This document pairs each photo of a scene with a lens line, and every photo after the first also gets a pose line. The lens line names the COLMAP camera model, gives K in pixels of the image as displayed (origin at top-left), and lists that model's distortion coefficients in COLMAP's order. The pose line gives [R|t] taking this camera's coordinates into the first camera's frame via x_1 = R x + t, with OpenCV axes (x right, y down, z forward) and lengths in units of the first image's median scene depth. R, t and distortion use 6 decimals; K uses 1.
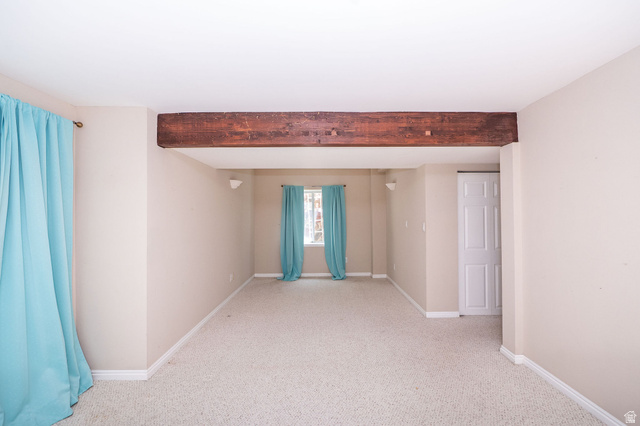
lens RADIAL K [[259.5, 0, 320.0], [0, 259.5, 213.0], [0, 0, 1]] dist [-0.001507, -0.000044]
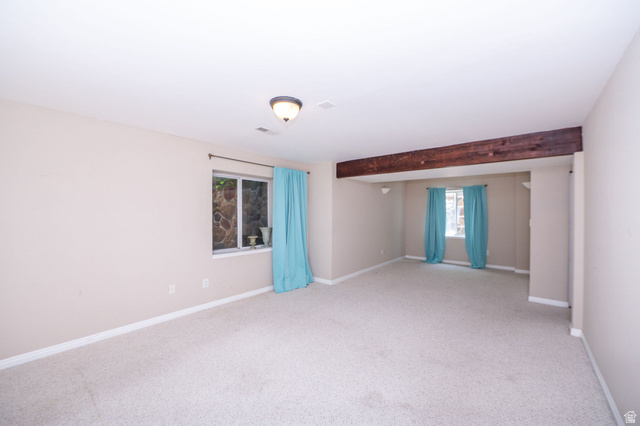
lens RADIAL K [[259.5, 0, 320.0], [0, 259.5, 213.0], [0, 0, 1]] dist [-0.001507, -0.000044]
pose [[0.756548, 0.010446, -0.653855, 0.298659], [0.001494, 0.999842, 0.017702, -0.008427], [0.653937, -0.014370, 0.756413, -0.311888]]
